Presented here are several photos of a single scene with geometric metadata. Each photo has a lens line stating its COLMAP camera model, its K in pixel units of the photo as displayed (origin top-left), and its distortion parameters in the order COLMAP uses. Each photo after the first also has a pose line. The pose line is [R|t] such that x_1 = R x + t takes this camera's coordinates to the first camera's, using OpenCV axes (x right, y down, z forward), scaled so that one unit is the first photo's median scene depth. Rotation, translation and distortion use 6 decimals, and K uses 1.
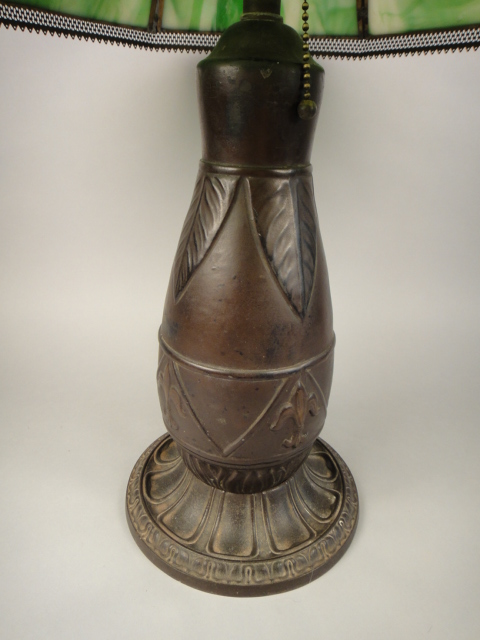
lens RADIAL K [[458.5, 0, 251.6], [0, 458.5, 324.3], [0, 0, 1]] dist [0.017165, -0.005078]
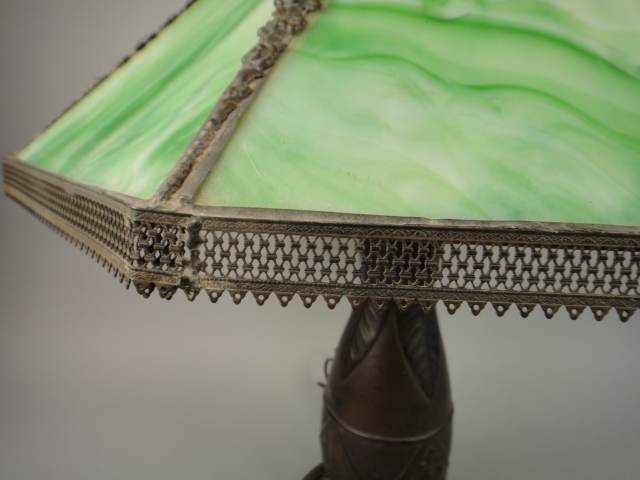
lens RADIAL K [[458.5, 0, 327.9], [0, 458.5, 235.4], [0, 0, 1]] dist [0.017165, -0.005078]
pose [[0.999075, -0.000314, -0.042997, -0.132958], [-0.006682, 0.986691, -0.162468, -0.249618], [0.042475, 0.162605, 0.985777, -0.442024]]
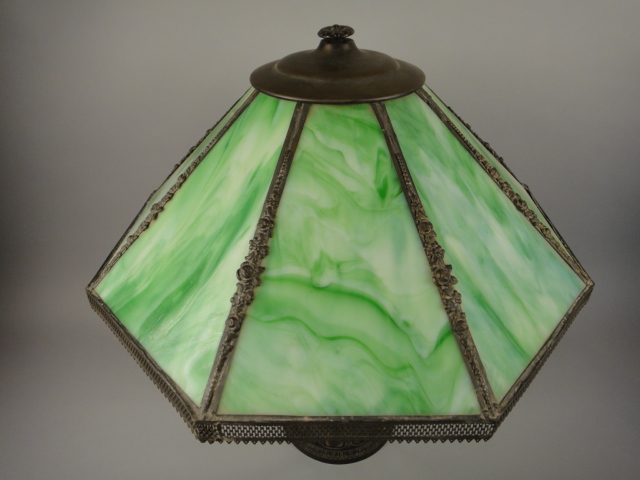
lens RADIAL K [[458.5, 0, 323.6], [0, 458.5, 236.8], [0, 0, 1]] dist [0.017165, -0.005078]
pose [[0.998168, -0.042921, -0.042648, 0.046577], [0.050160, 0.981165, 0.186543, -0.938685], [0.033839, -0.188340, 0.981521, -1.028391]]
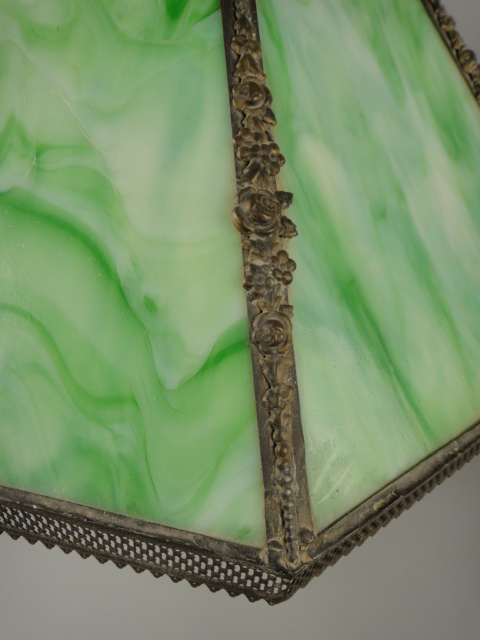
lens RADIAL K [[458.5, 0, 241.9], [0, 458.5, 319.6], [0, 0, 1]] dist [0.017165, -0.005078]
pose [[0.974188, 0.153635, -0.165390, 0.367401], [-0.098113, 0.948015, 0.302723, -0.650419], [0.203301, -0.278682, 0.938619, -0.395571]]
